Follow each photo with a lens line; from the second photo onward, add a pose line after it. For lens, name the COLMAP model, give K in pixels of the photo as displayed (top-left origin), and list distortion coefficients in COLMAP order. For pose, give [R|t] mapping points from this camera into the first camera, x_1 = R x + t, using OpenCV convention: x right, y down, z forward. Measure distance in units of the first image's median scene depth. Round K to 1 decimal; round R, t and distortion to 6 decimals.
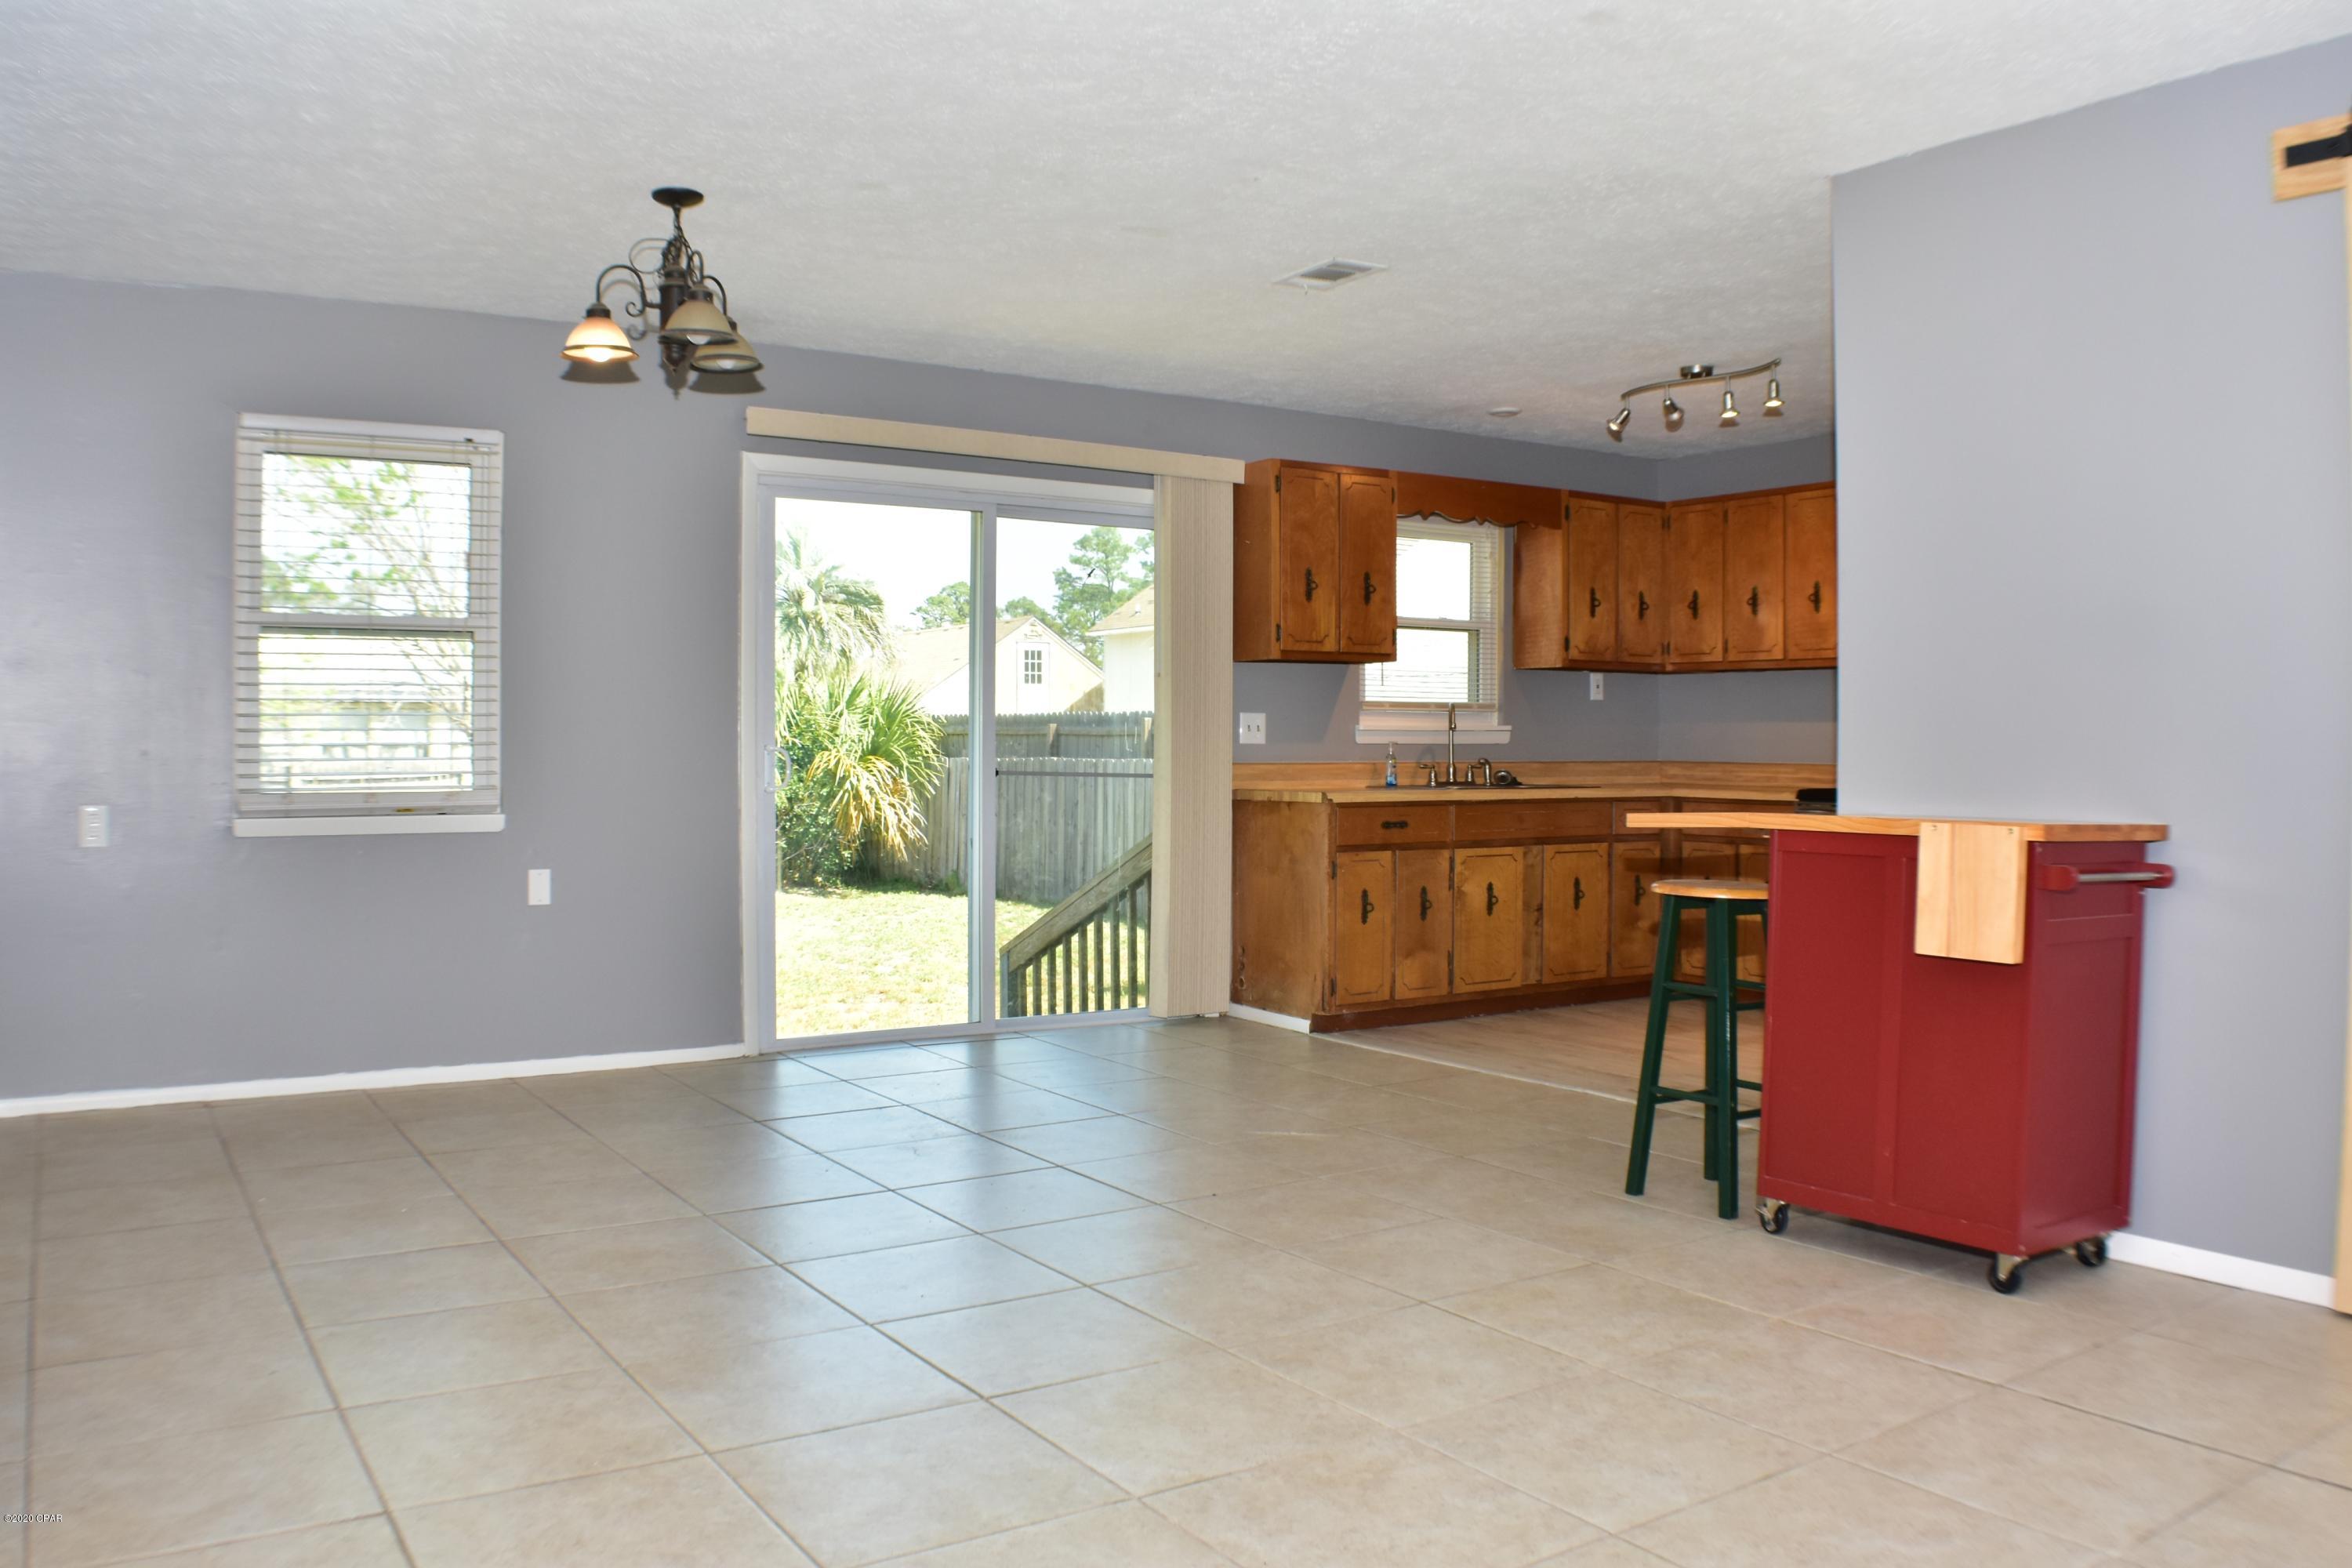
lens RADIAL K [[1823.5, 0, 1177.9], [0, 1823.5, 771.6], [0, 0, 1]] dist [-0.159820, 0.040507]
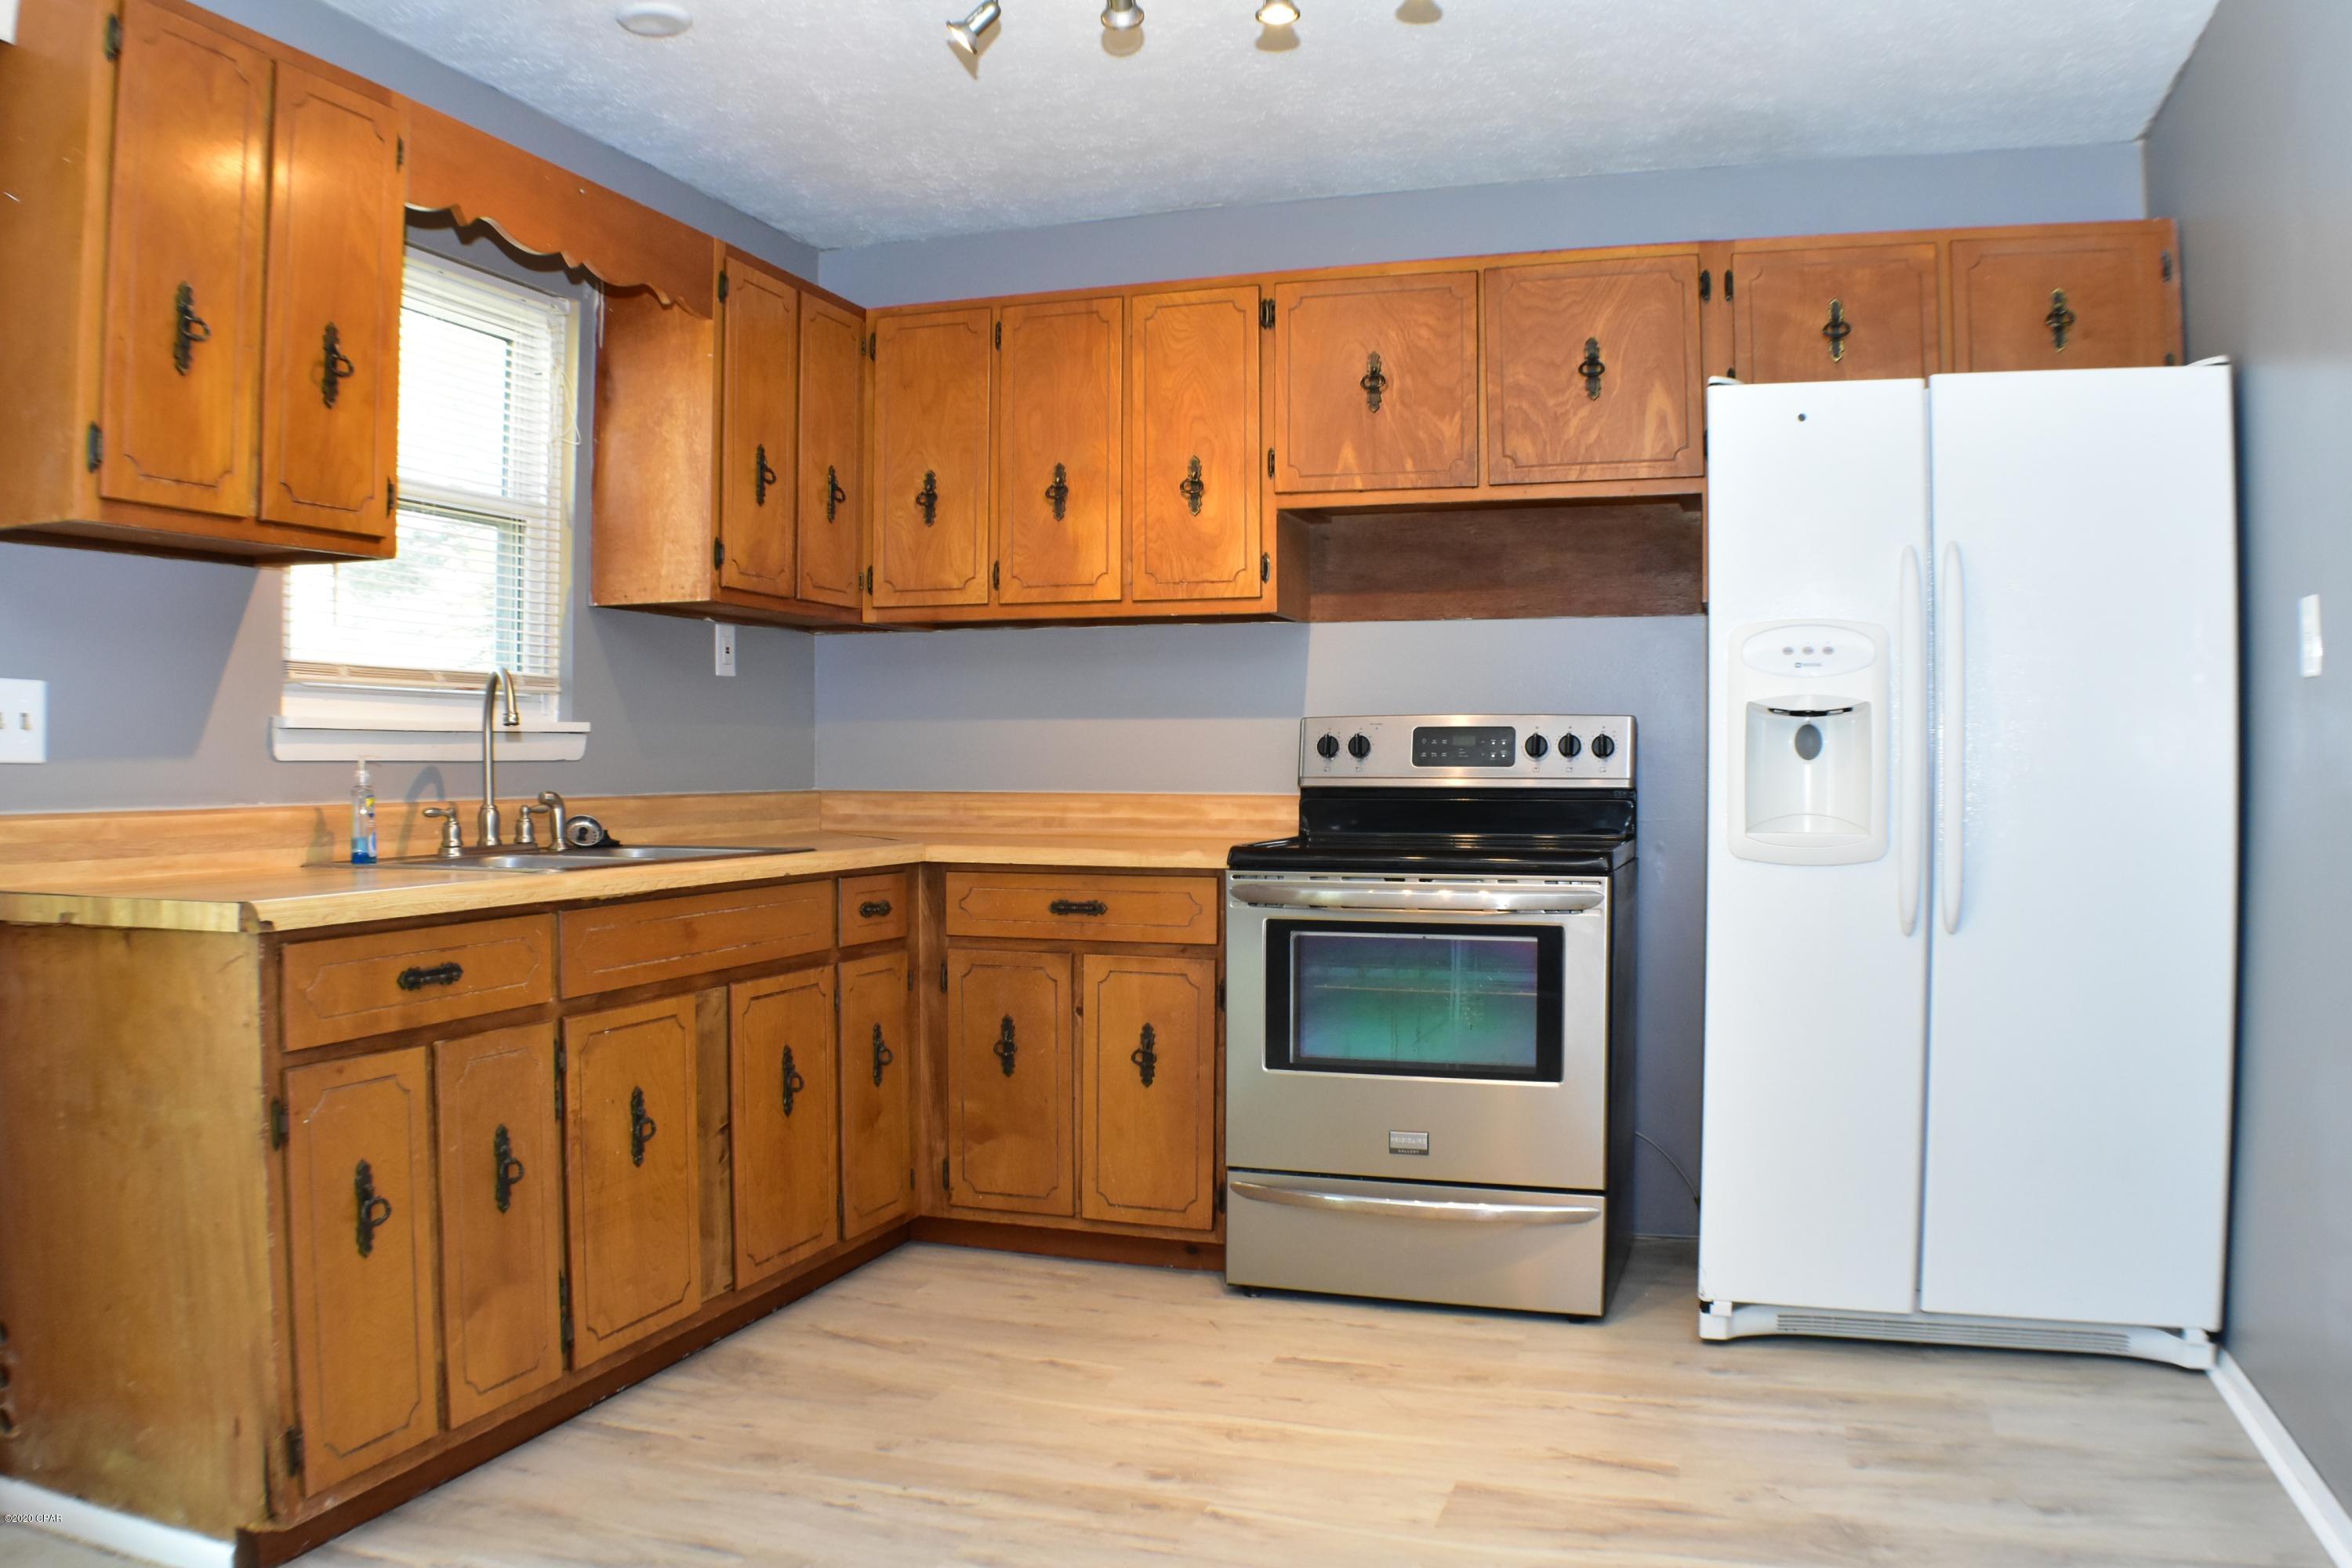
lens RADIAL K [[1823.5, 0, 1185.6], [0, 1823.5, 777.6], [0, 0, 1]] dist [-0.159820, 0.040507]
pose [[0.786374, -0.008389, 0.617694, 0.015767], [0.012325, 0.999922, -0.002111, -0.008617], [-0.617628, 0.009273, 0.786416, 0.589429]]
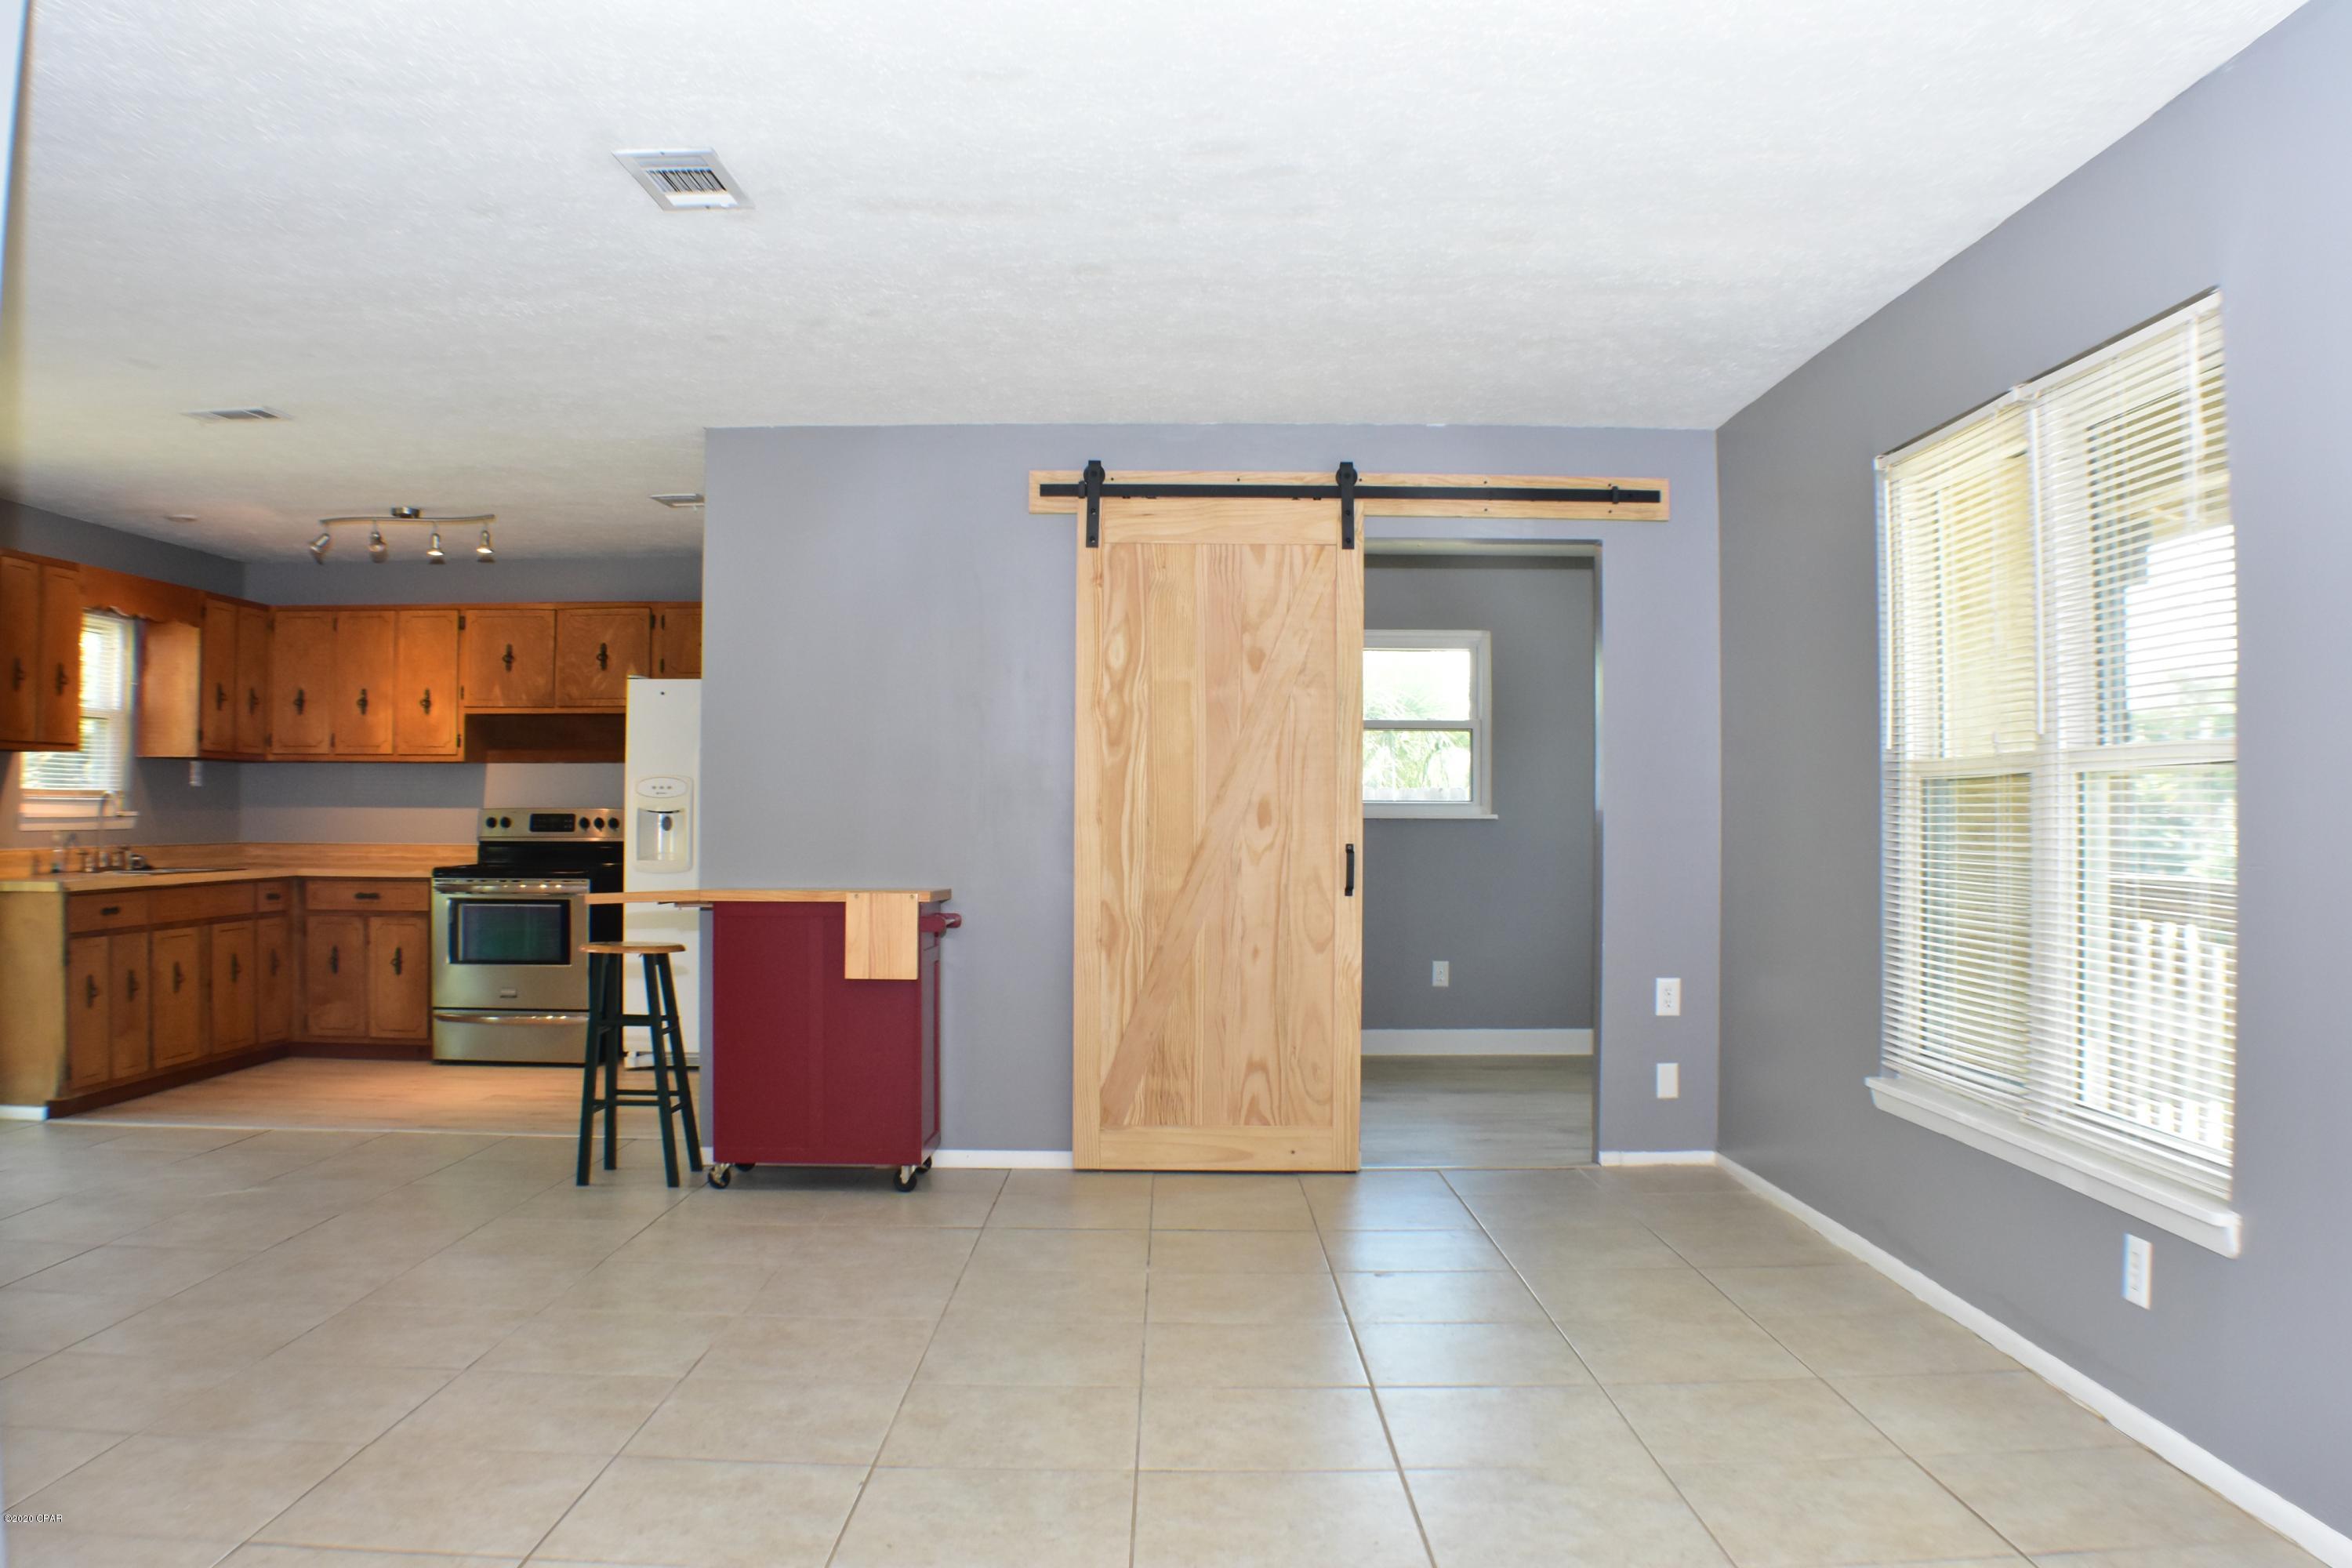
lens RADIAL K [[1823.5, 0, 1164.4], [0, 1823.5, 768.2], [0, 0, 1]] dist [-0.159820, 0.040507]
pose [[0.558922, 0.016210, 0.829062, -0.345177], [0.014978, 0.999448, -0.029639, -0.013234], [-0.829085, 0.028984, 0.558371, -0.046971]]
